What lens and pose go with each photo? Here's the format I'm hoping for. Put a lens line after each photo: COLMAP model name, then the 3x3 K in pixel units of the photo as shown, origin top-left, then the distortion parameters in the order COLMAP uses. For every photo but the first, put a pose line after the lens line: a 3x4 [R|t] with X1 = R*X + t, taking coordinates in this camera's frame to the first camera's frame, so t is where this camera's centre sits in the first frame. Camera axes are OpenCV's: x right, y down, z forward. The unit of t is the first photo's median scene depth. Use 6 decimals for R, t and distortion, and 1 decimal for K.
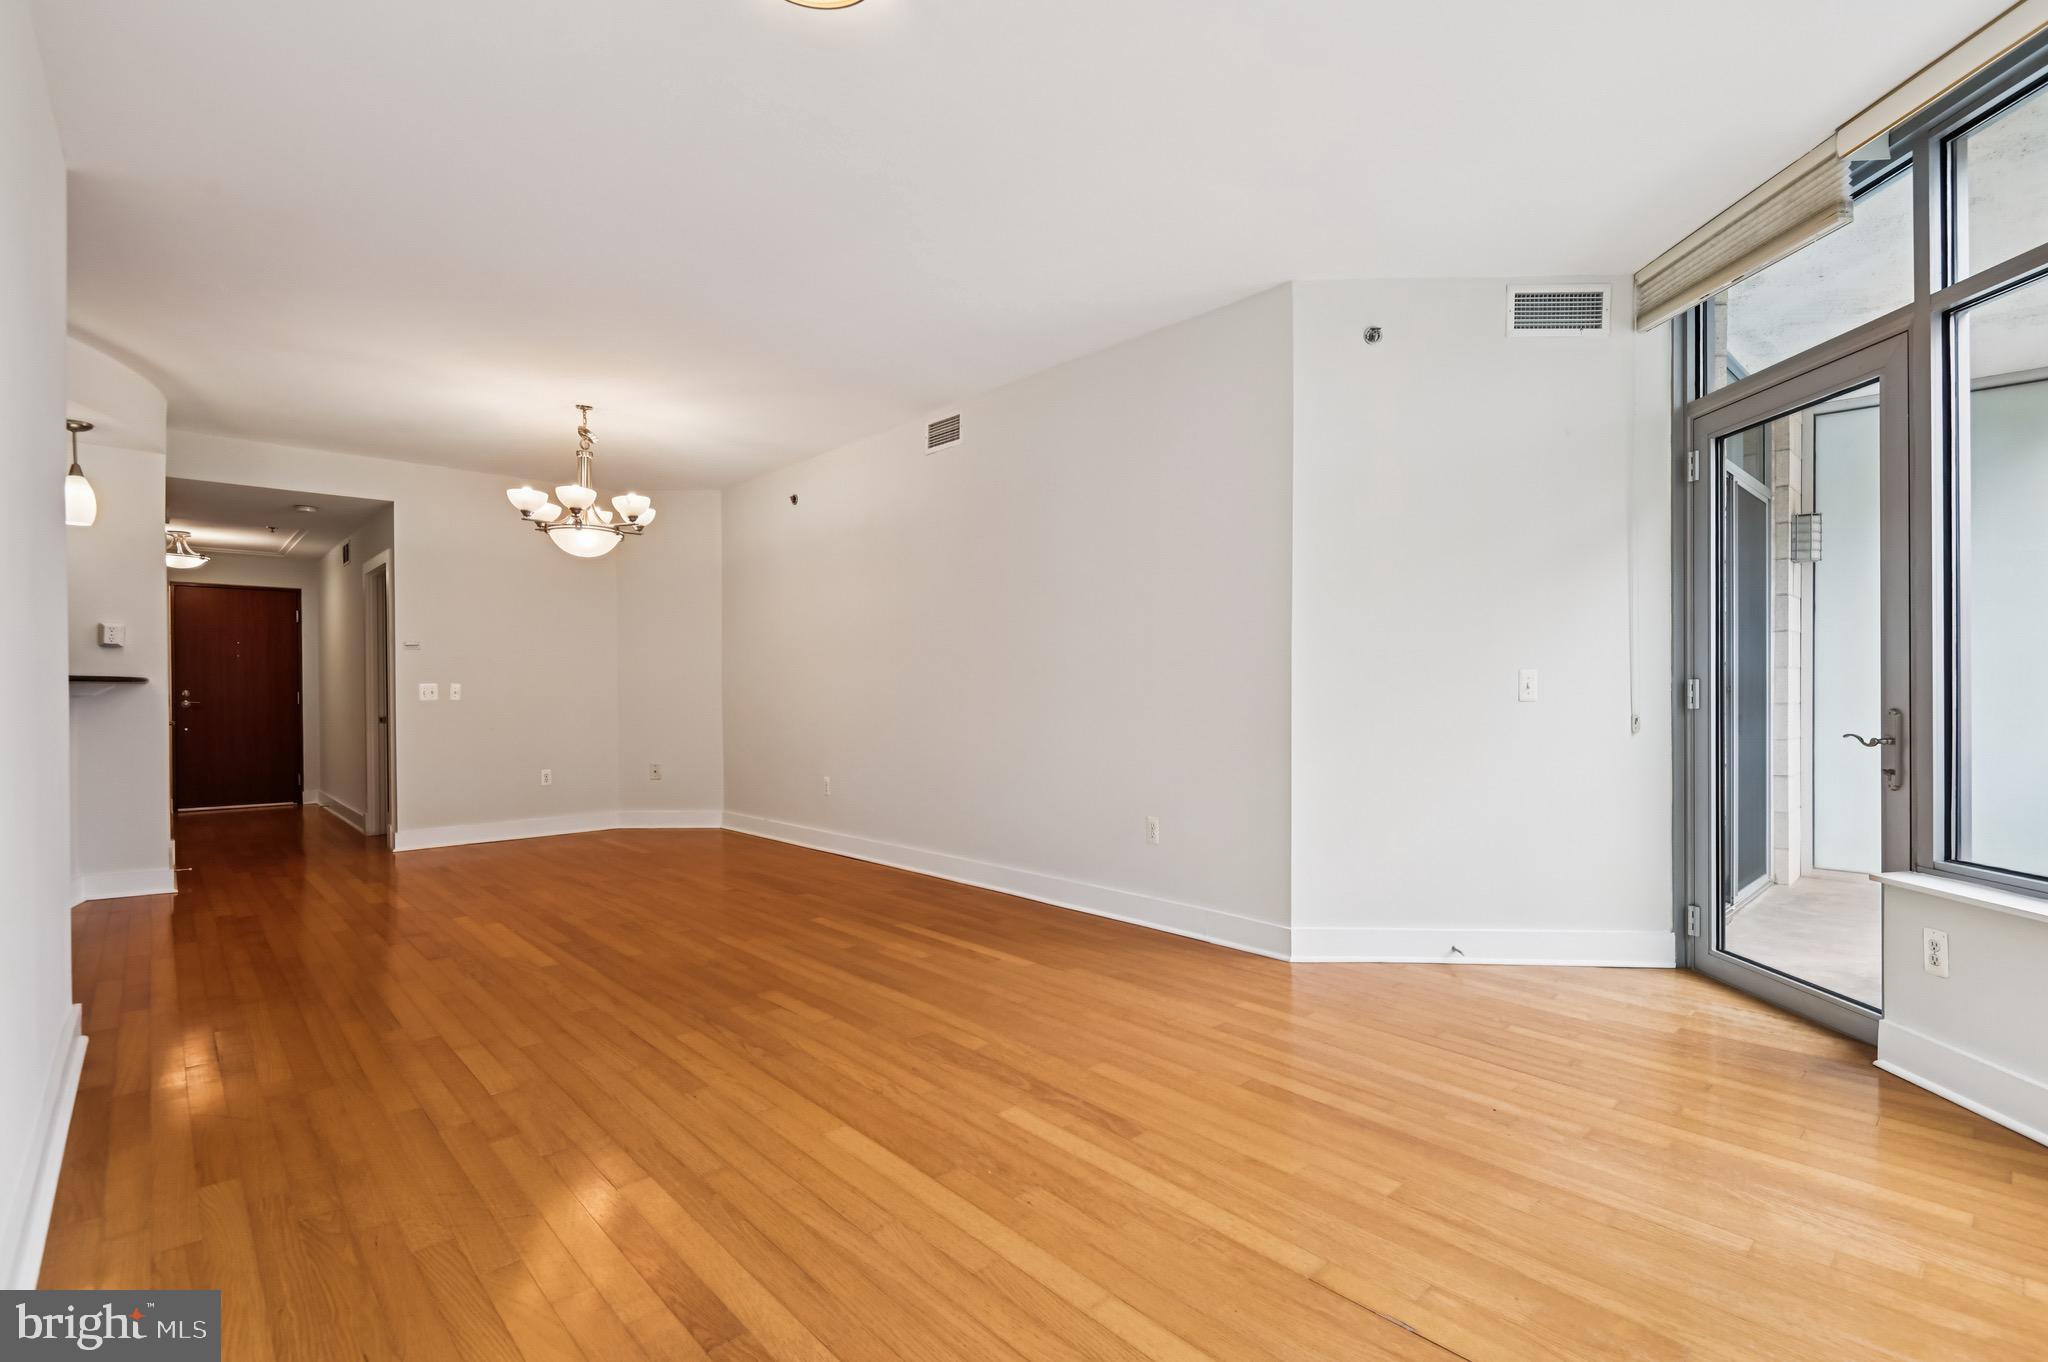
lens RADIAL K [[939.0, 0, 1032.2], [0, 939.0, 687.3], [0, 0, 1]] dist [0.002123, -0.000216]
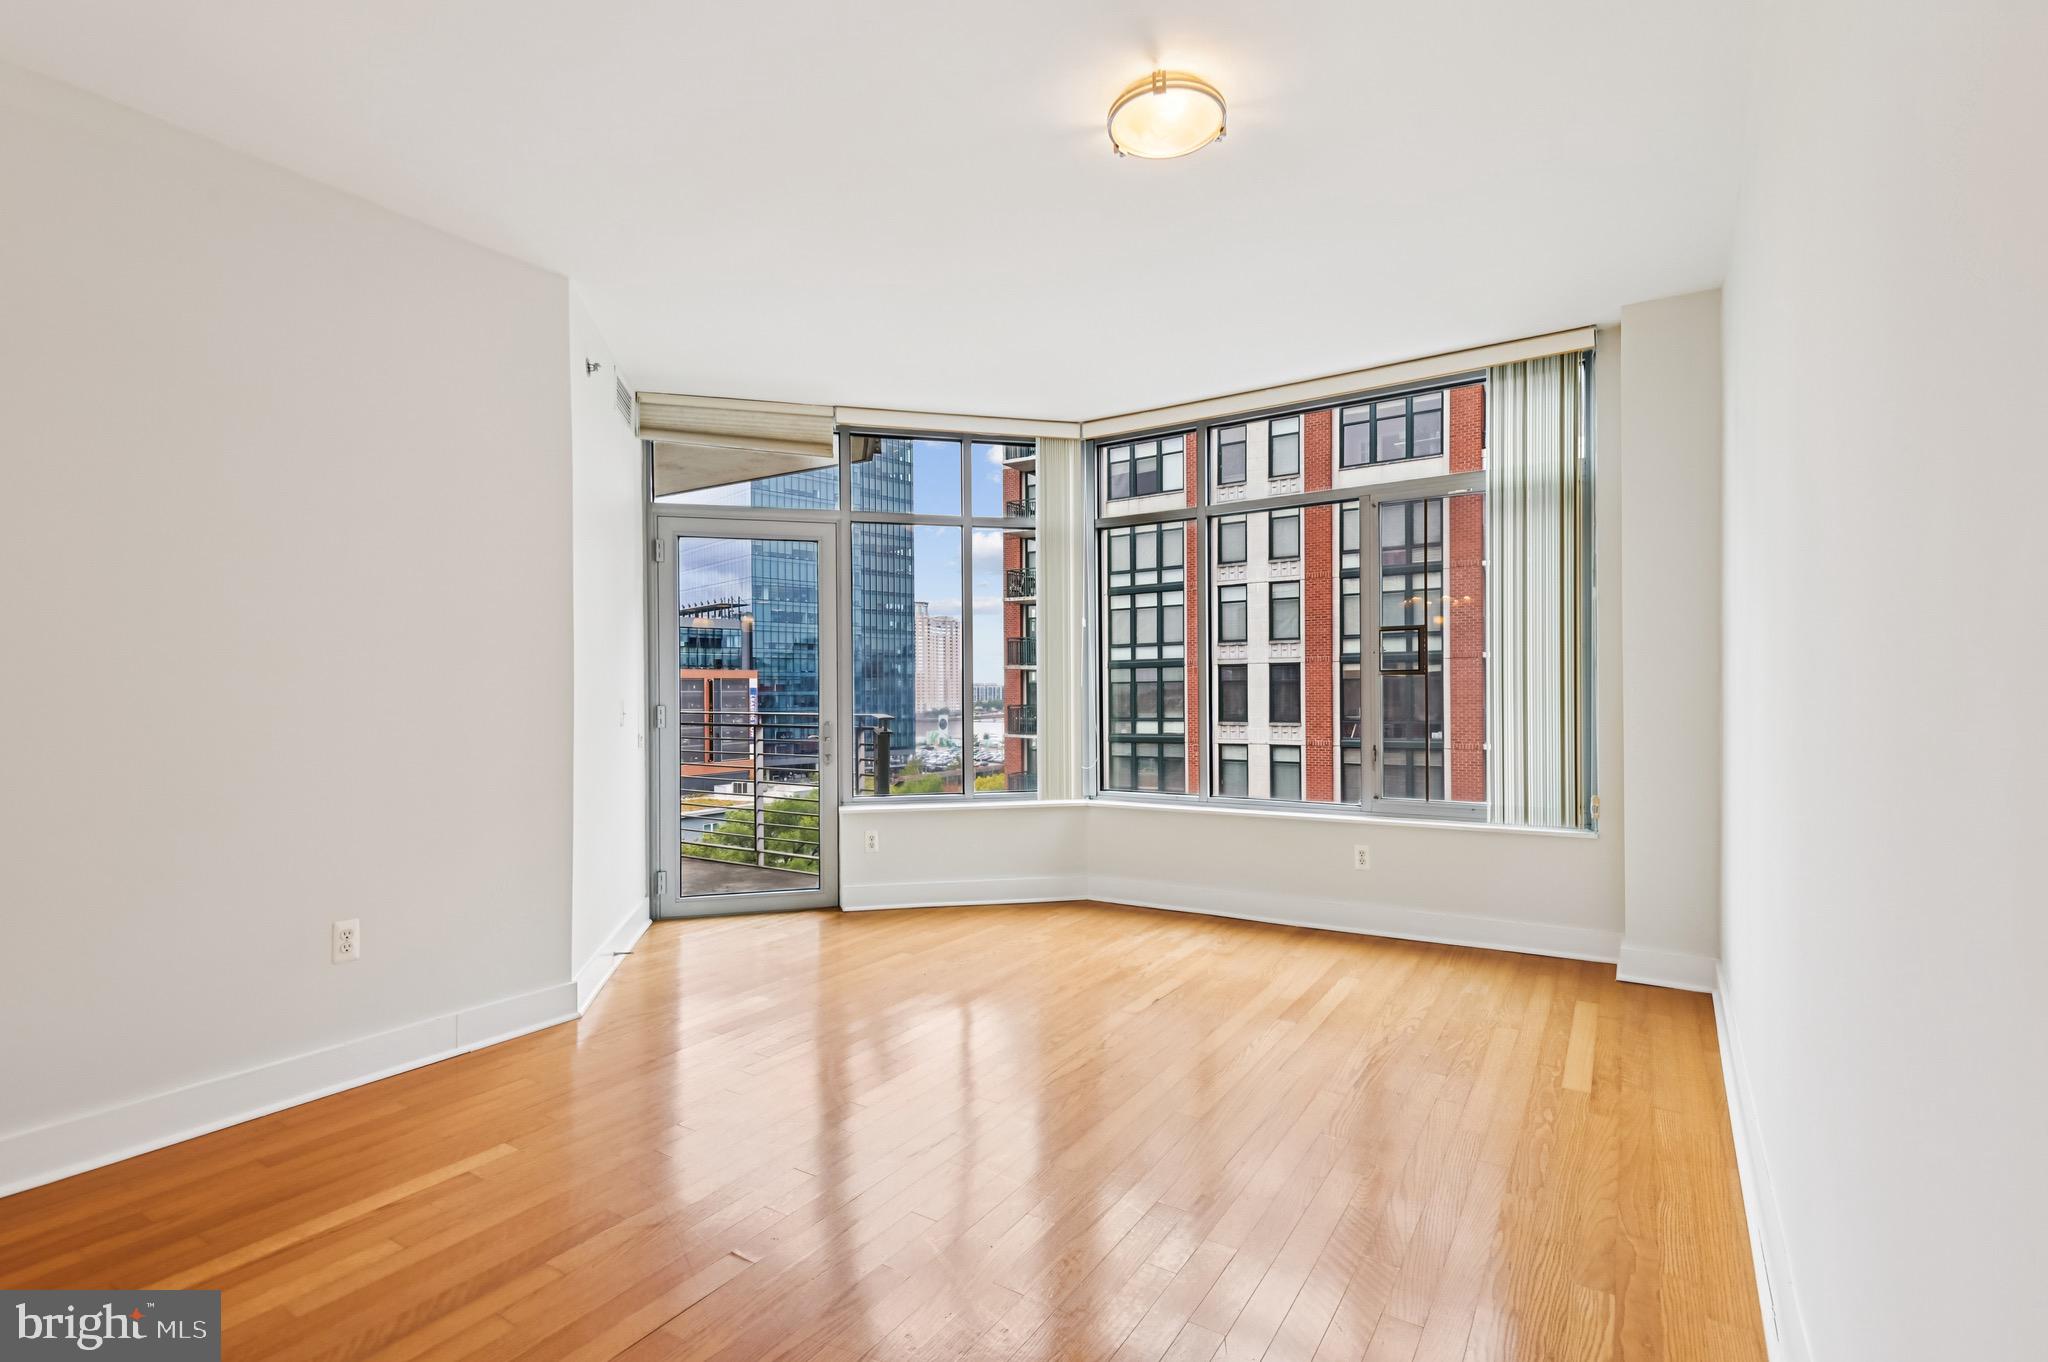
lens RADIAL K [[939.0, 0, 1032.2], [0, 939.0, 687.3], [0, 0, 1]] dist [0.002123, -0.000216]
pose [[-0.254605, 0.012157, 0.966969, -0.701076], [0.008676, 0.999909, -0.010287, -0.016061], [-0.967006, 0.005770, -0.254687, 0.770155]]
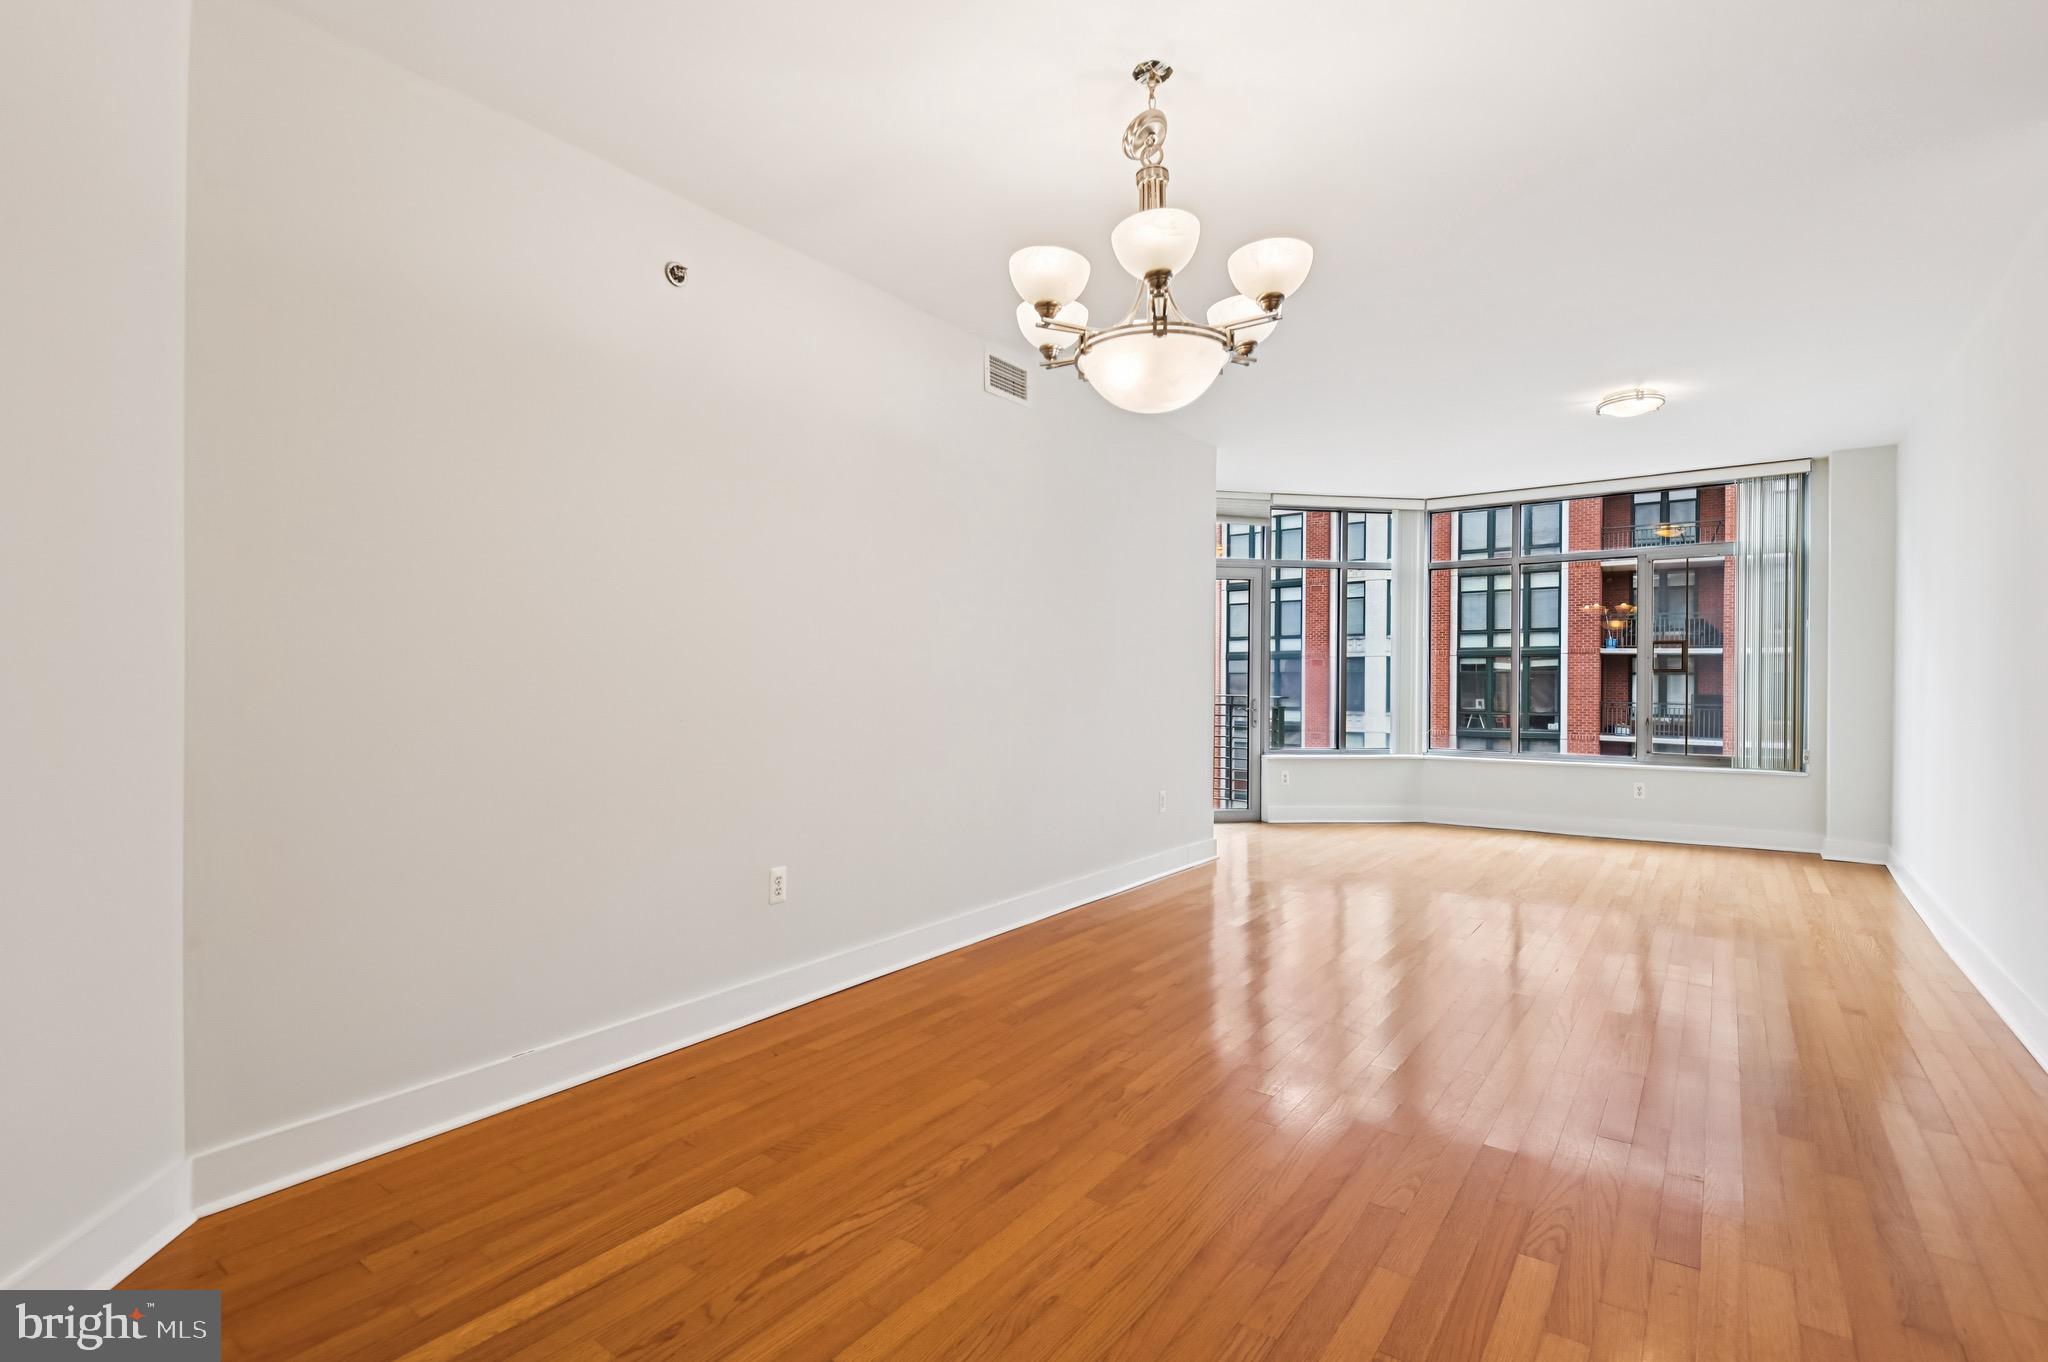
lens RADIAL K [[930.6, 0, 1021.8], [0, 930.6, 679.3], [0, 0, 1]] dist [-0.000284, -0.011422]
pose [[-0.174047, 0.006317, 0.984717, -1.203783], [-0.002679, 0.999973, -0.006889, -0.011371], [-0.984734, -0.003837, -0.174025, 1.527216]]
